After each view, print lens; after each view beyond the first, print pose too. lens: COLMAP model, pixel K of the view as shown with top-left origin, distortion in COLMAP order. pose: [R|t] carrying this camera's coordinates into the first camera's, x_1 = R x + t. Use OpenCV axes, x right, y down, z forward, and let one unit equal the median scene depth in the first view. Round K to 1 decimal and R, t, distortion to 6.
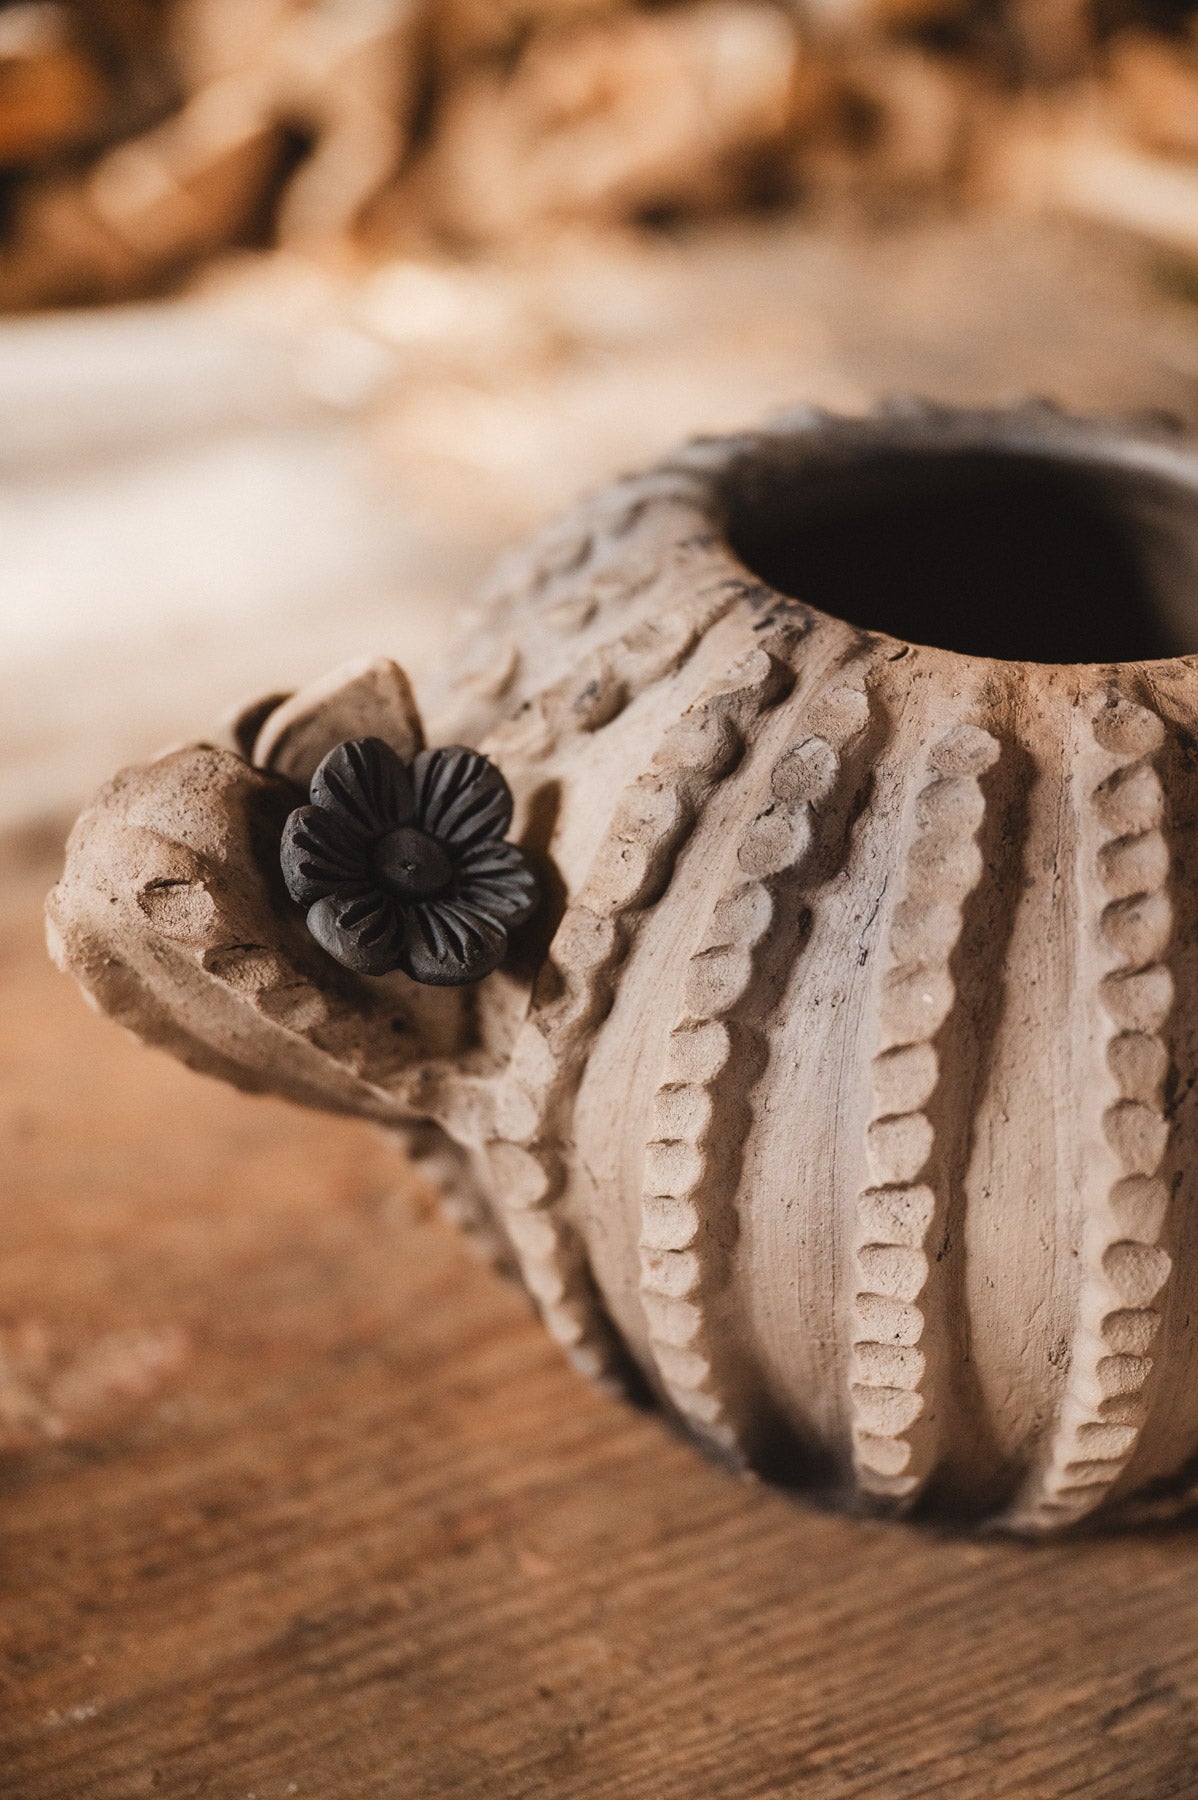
lens RADIAL K [[1916.7, 0, 609.0], [0, 1916.7, 899.9], [0, 0, 1]] dist [0.004168, 0.000000]
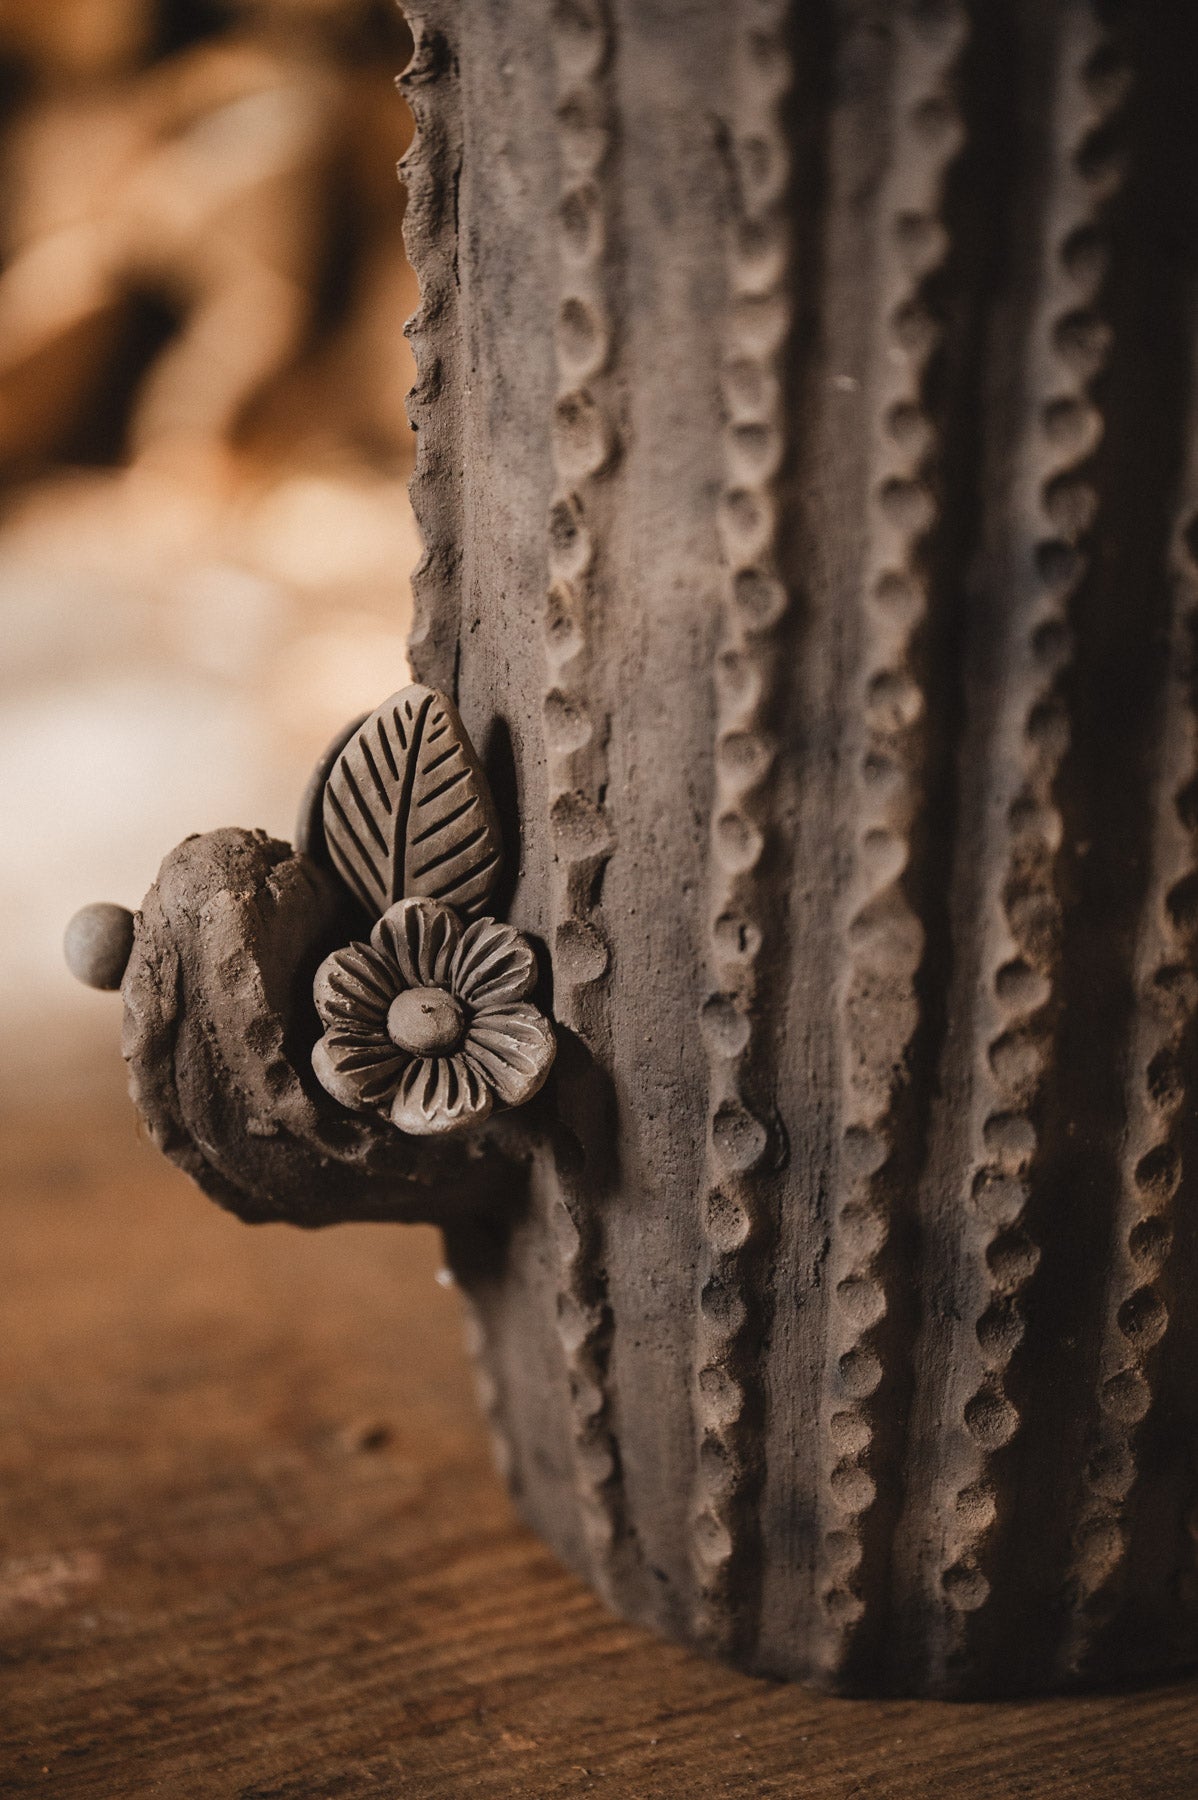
lens RADIAL K [[3348.6, 0, 600.9], [0, 3348.6, 880.9], [0, 0, 1]] dist [-0.014169, 0.000000]
pose [[0.999699, -0.022102, -0.010637, 0.023645], [0.019283, 0.976185, -0.216079, 0.276423], [0.015159, 0.215809, 0.976318, -0.538003]]
